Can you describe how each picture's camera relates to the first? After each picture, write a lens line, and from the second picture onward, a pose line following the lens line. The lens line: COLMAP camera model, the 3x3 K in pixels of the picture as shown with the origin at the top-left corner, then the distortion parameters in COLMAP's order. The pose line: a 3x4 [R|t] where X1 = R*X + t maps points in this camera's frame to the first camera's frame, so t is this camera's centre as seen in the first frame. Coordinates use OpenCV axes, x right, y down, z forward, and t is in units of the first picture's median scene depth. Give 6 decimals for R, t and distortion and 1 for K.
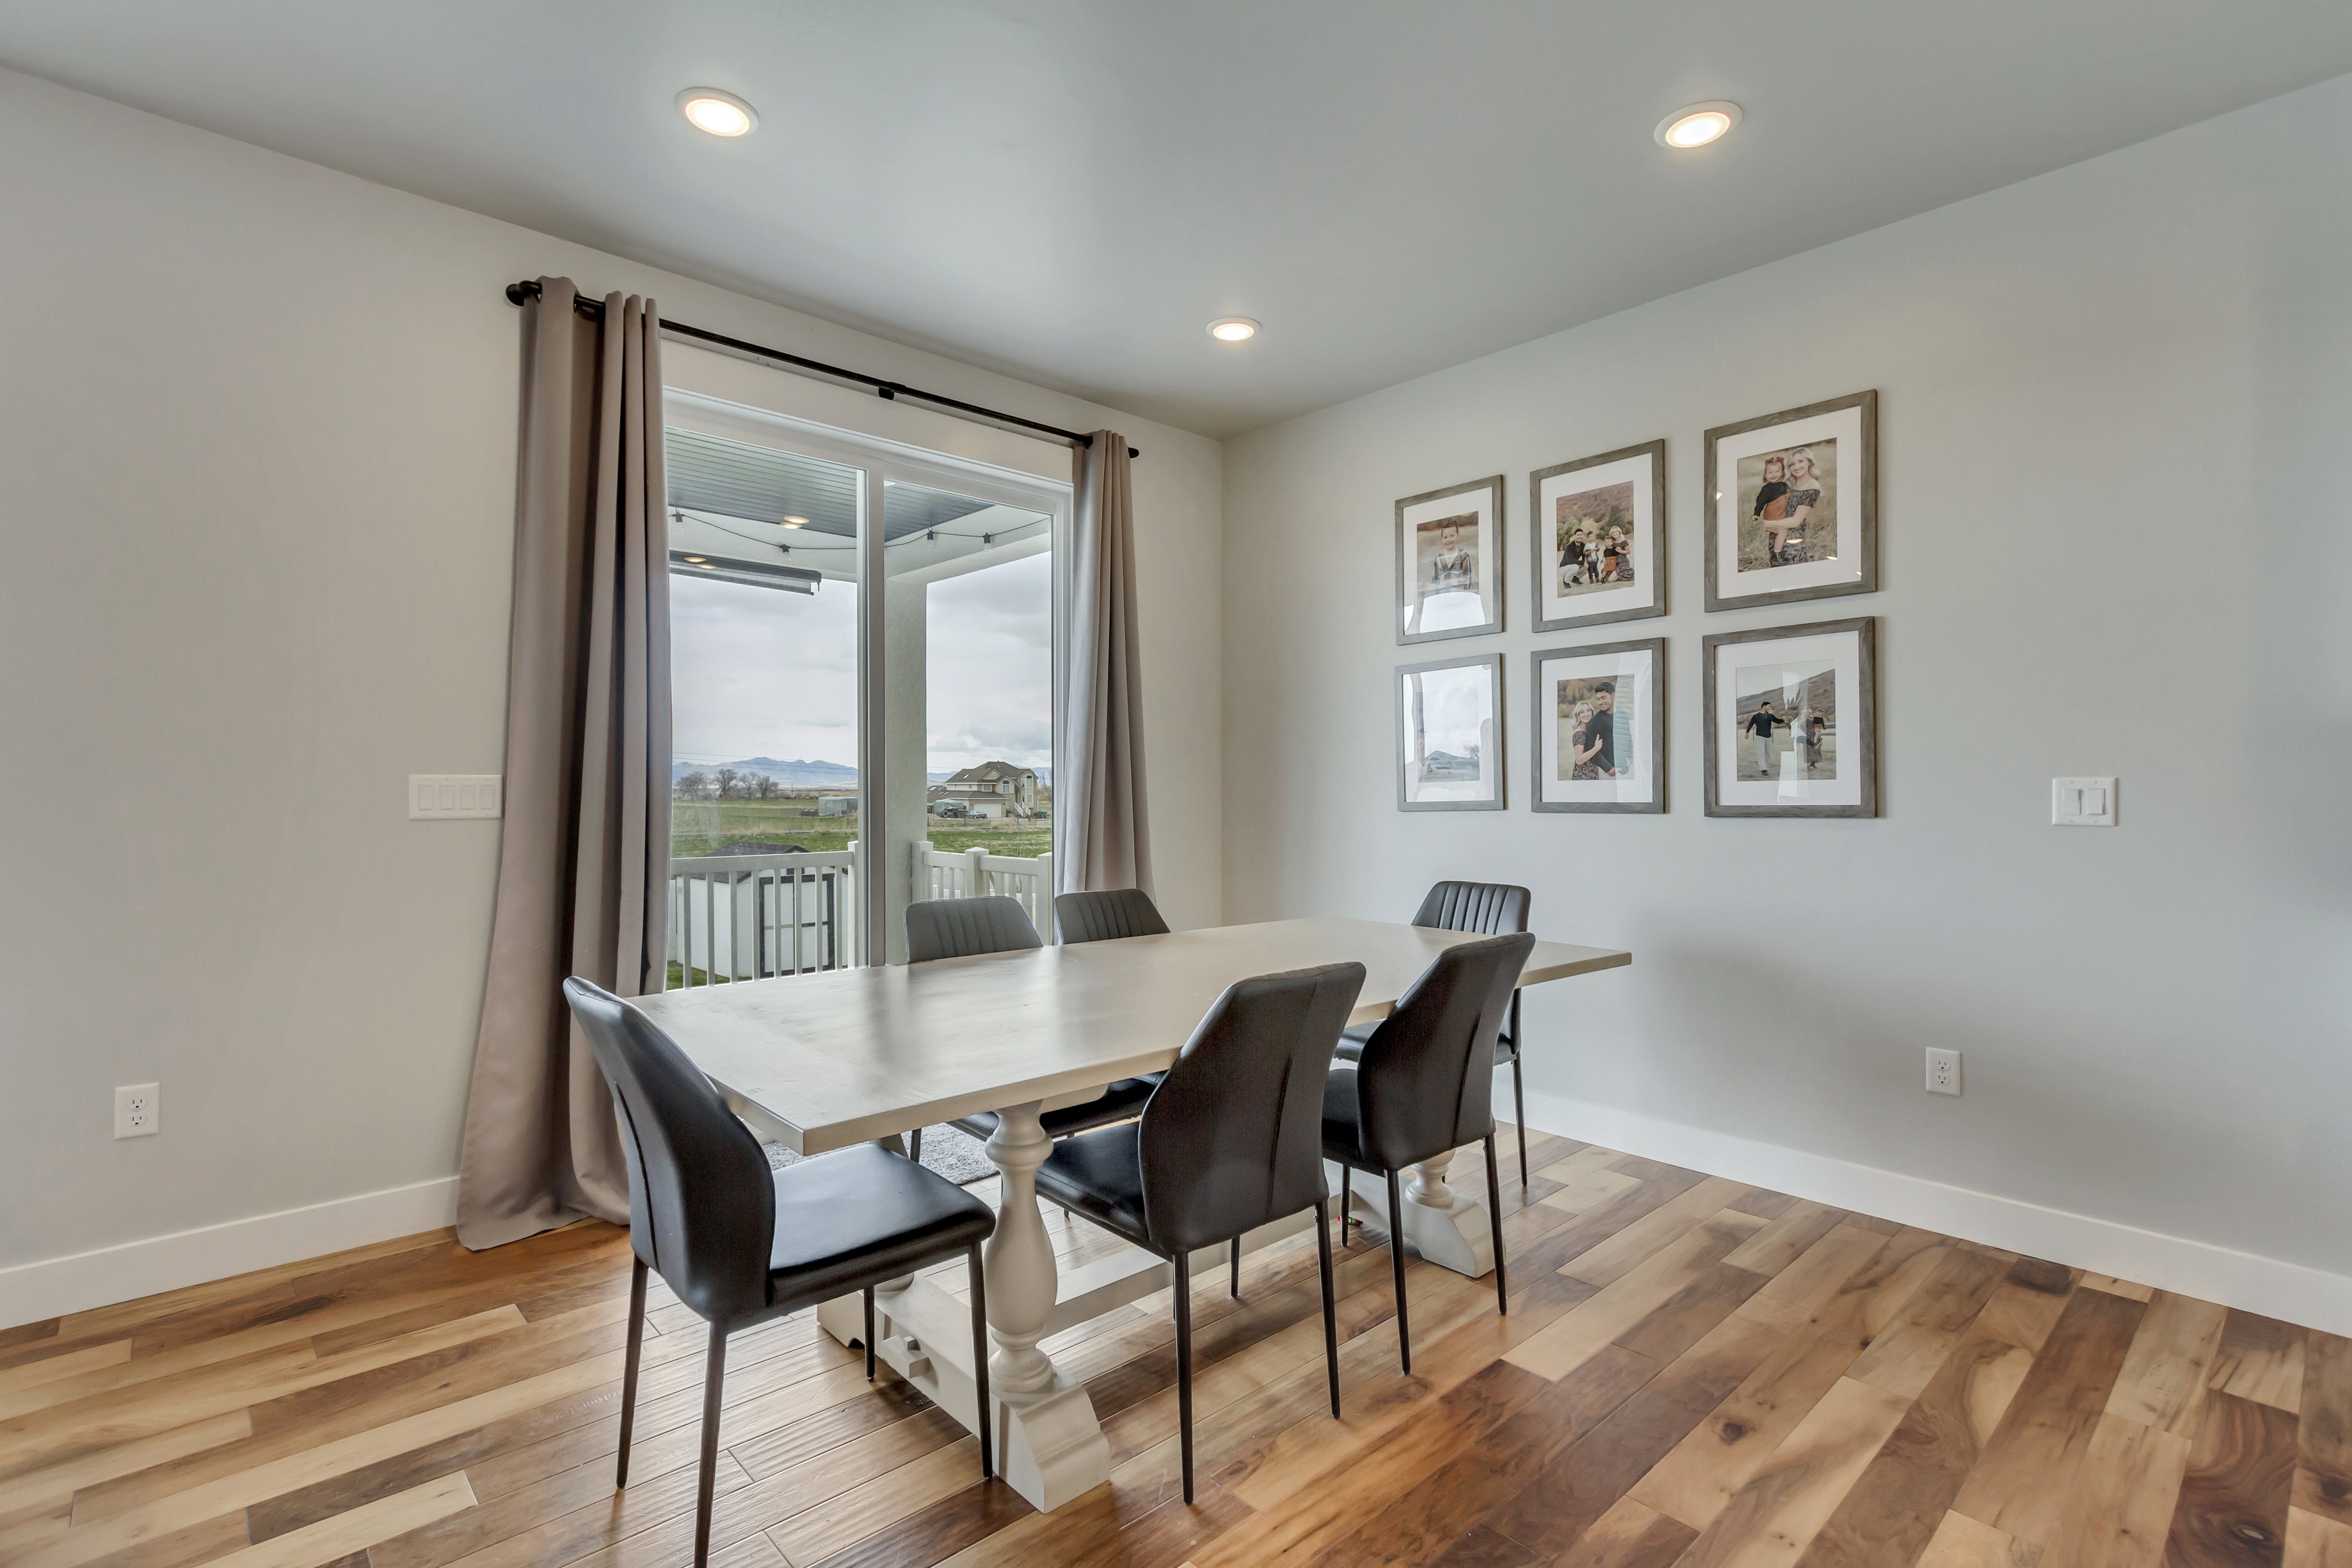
lens RADIAL K [[1095.5, 0, 1175.6], [0, 1095.5, 794.4], [0, 0, 1]] dist [0.004307, 0.000446]
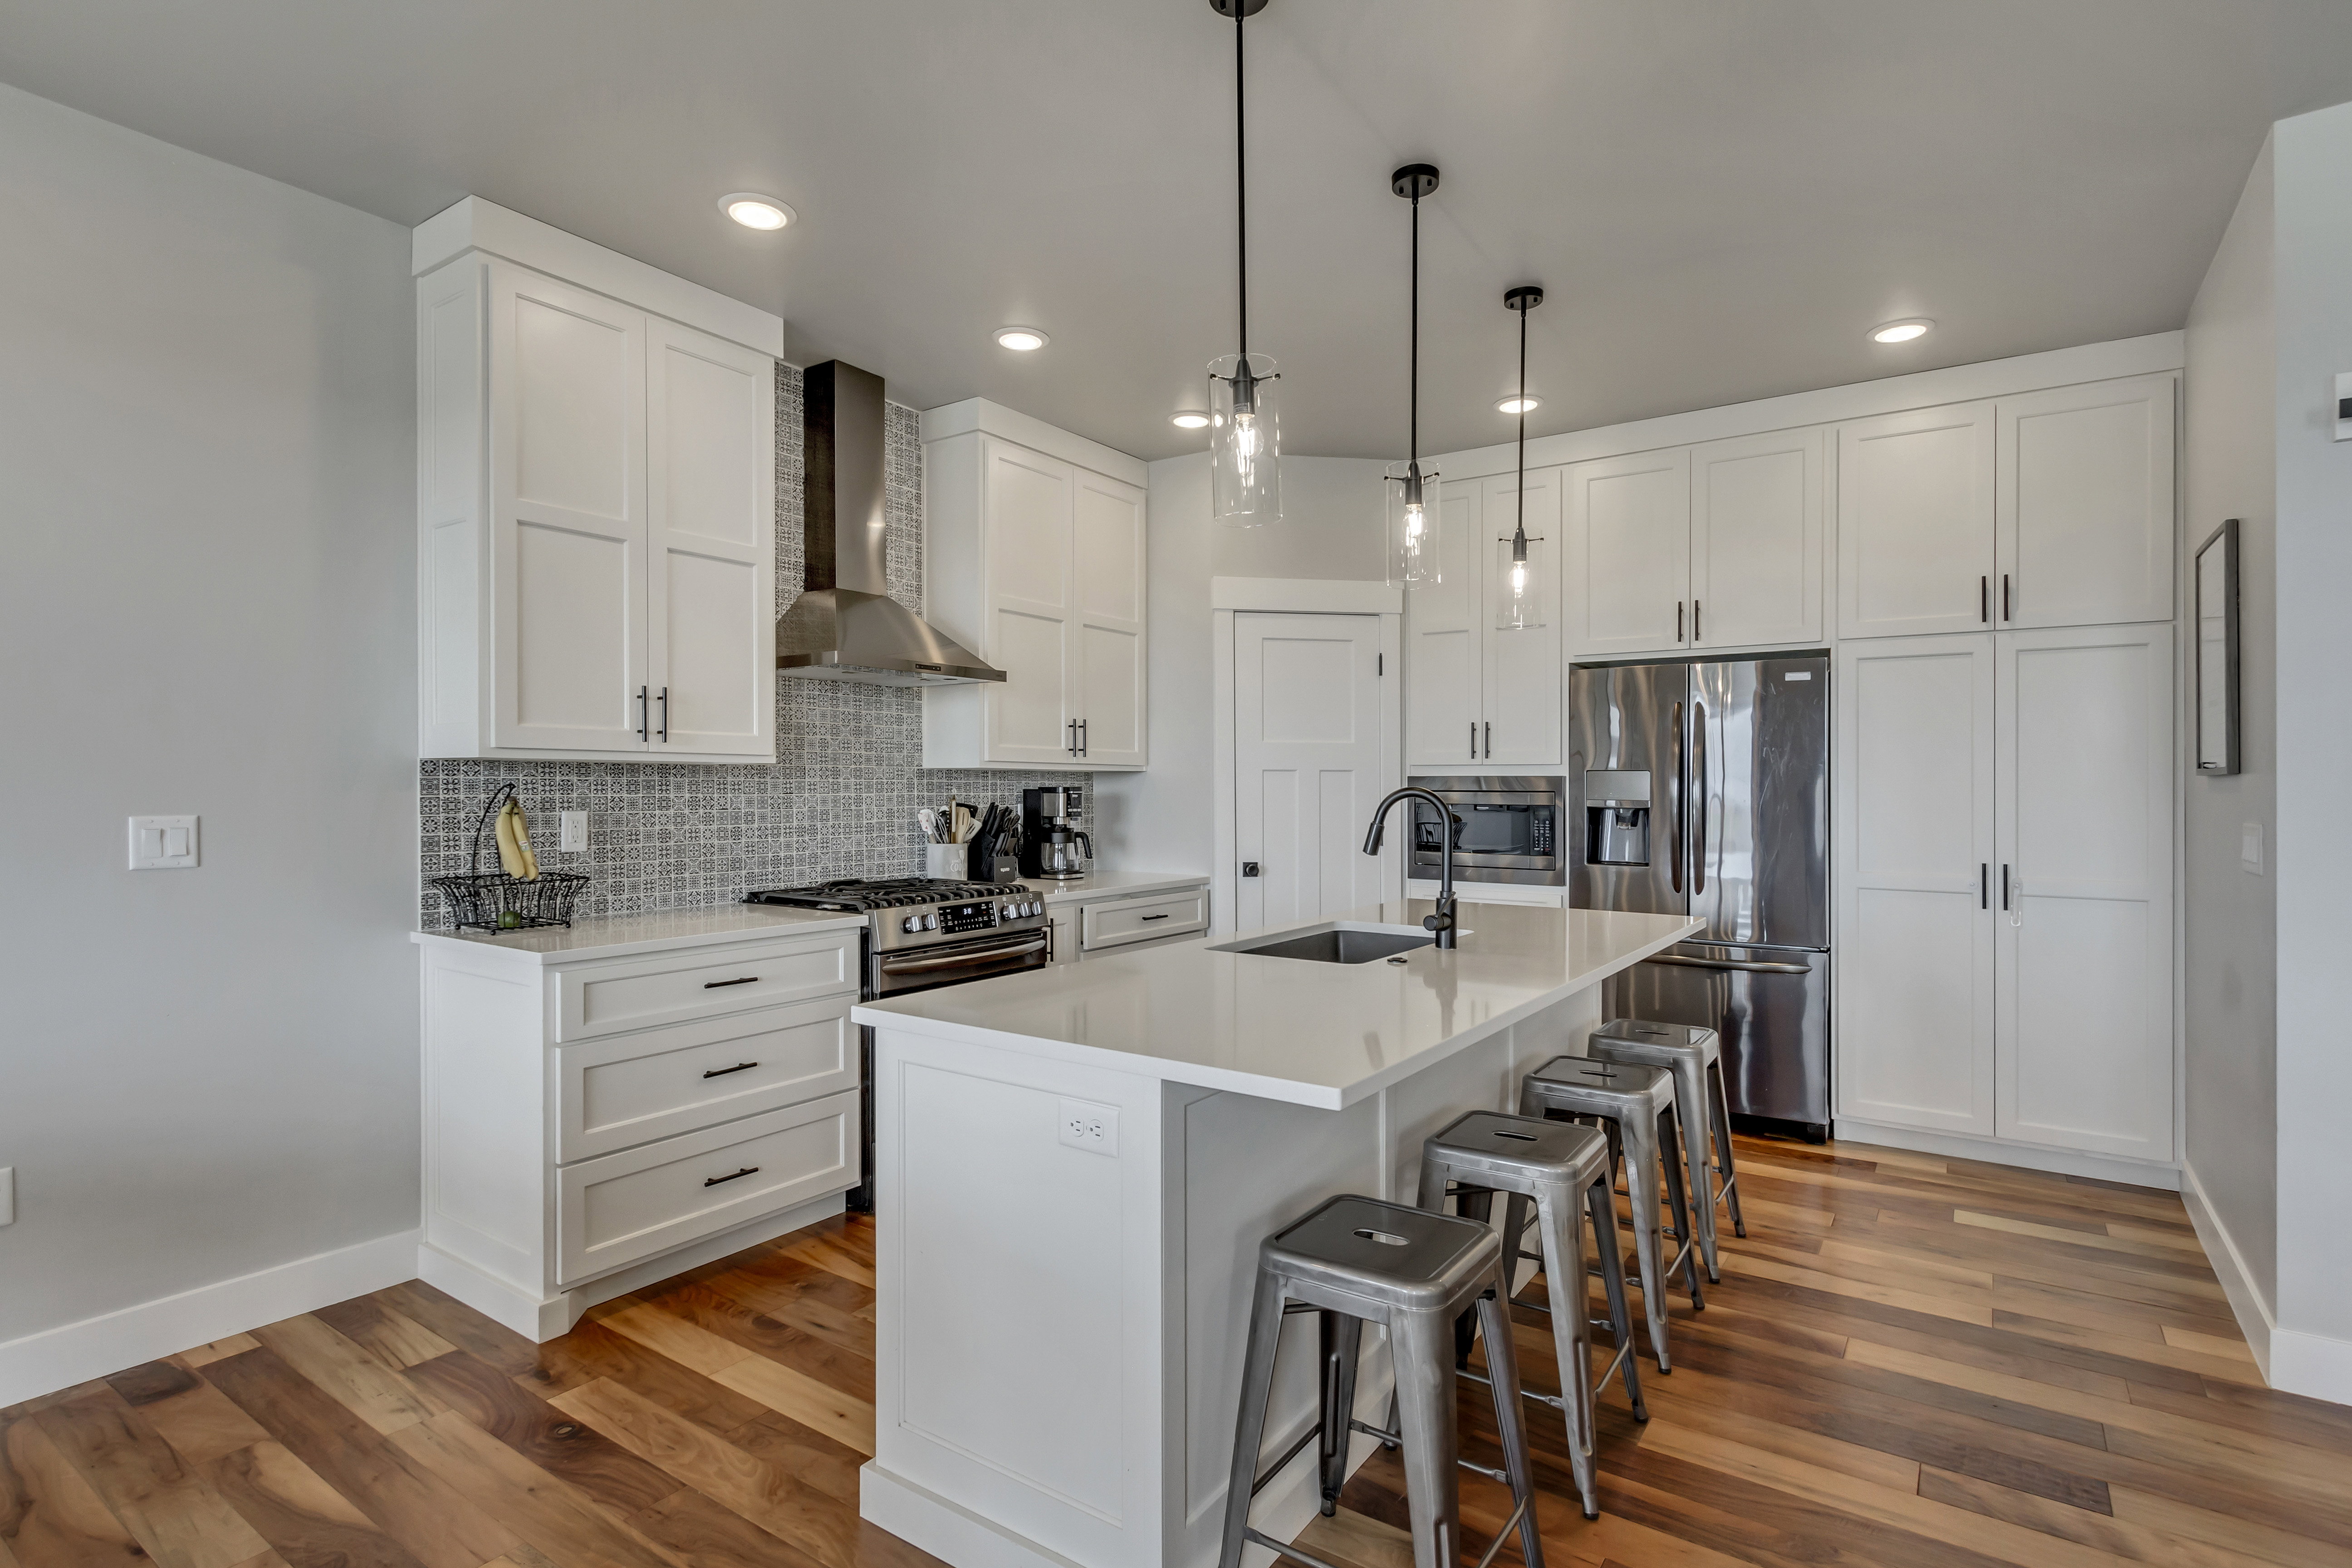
lens RADIAL K [[1143.7, 0, 1196.1], [0, 1143.7, 790.9], [0, 0, 1]] dist [0.000687, 0.000191]
pose [[-0.228684, -0.006025, 0.973482, -0.310627], [0.002409, 0.999974, 0.006755, -0.043129], [-0.973498, 0.003890, -0.228663, 0.413398]]
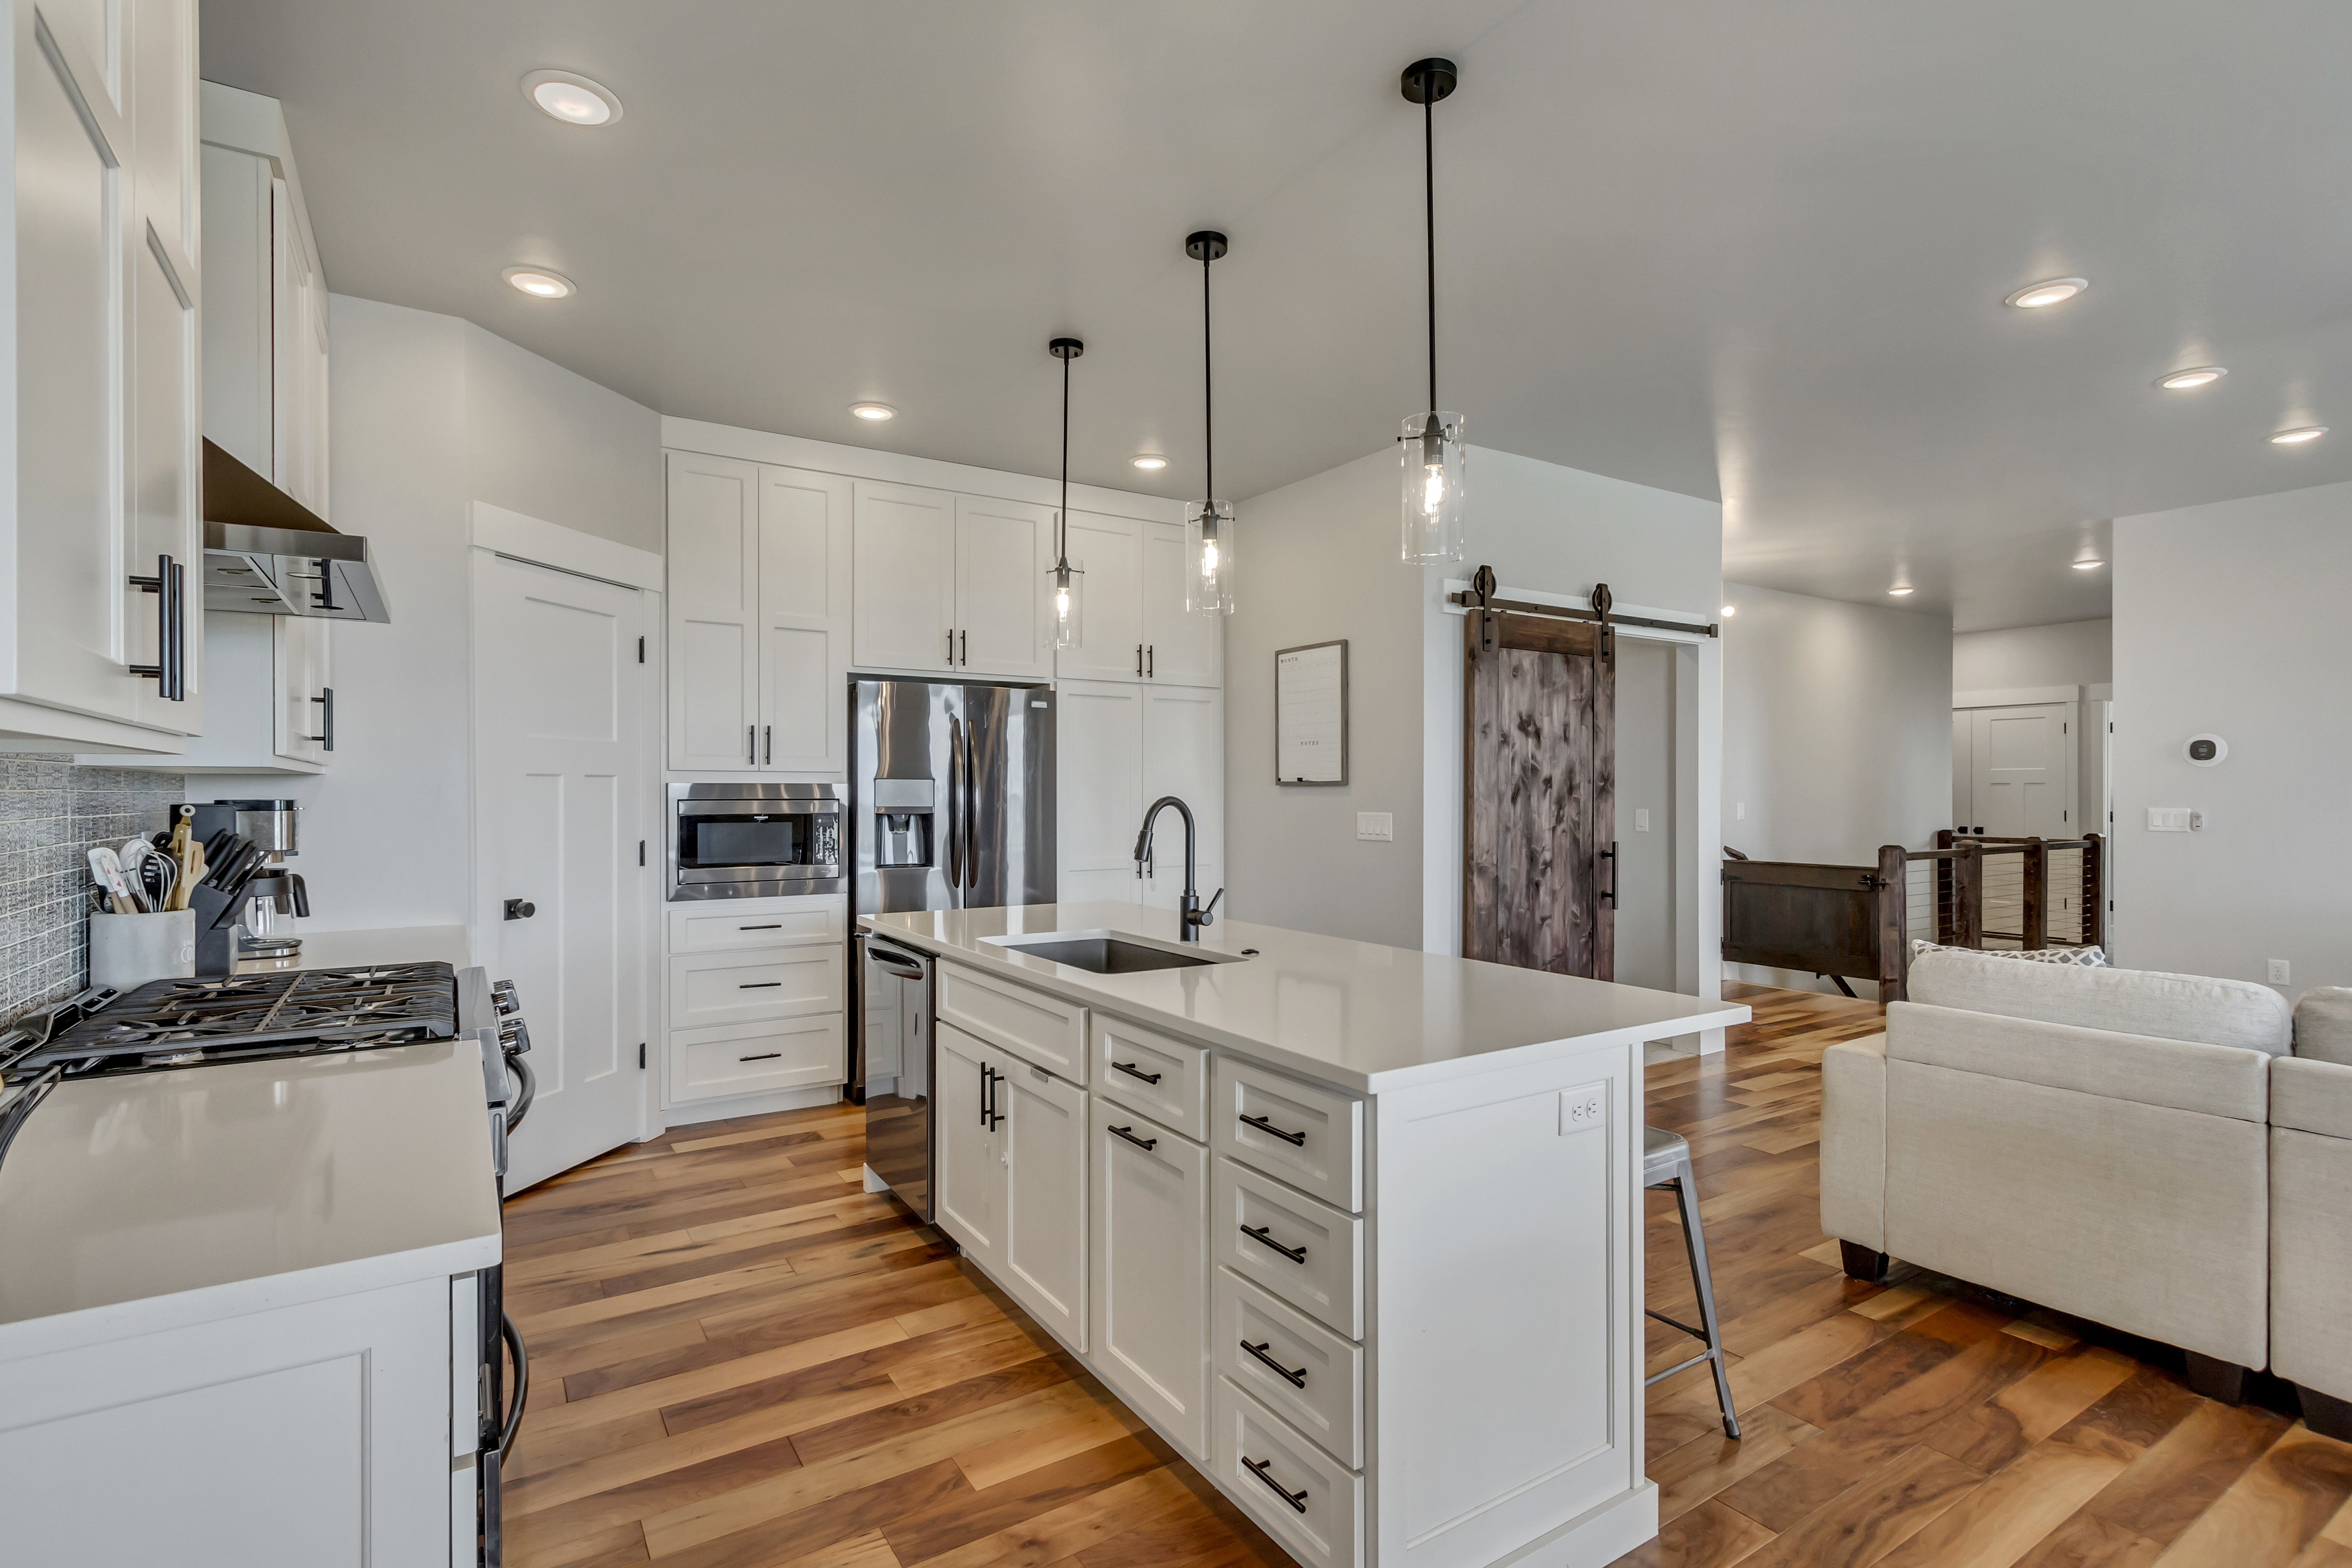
lens RADIAL K [[1095.5, 0, 1175.6], [0, 1095.5, 794.4], [0, 0, 1]] dist [0.004307, 0.000446]
pose [[-0.984280, 0.001816, 0.176603, 0.533636], [0.003245, 0.999964, 0.007800, -0.048185], [-0.176583, 0.008250, -0.984251, 1.106391]]
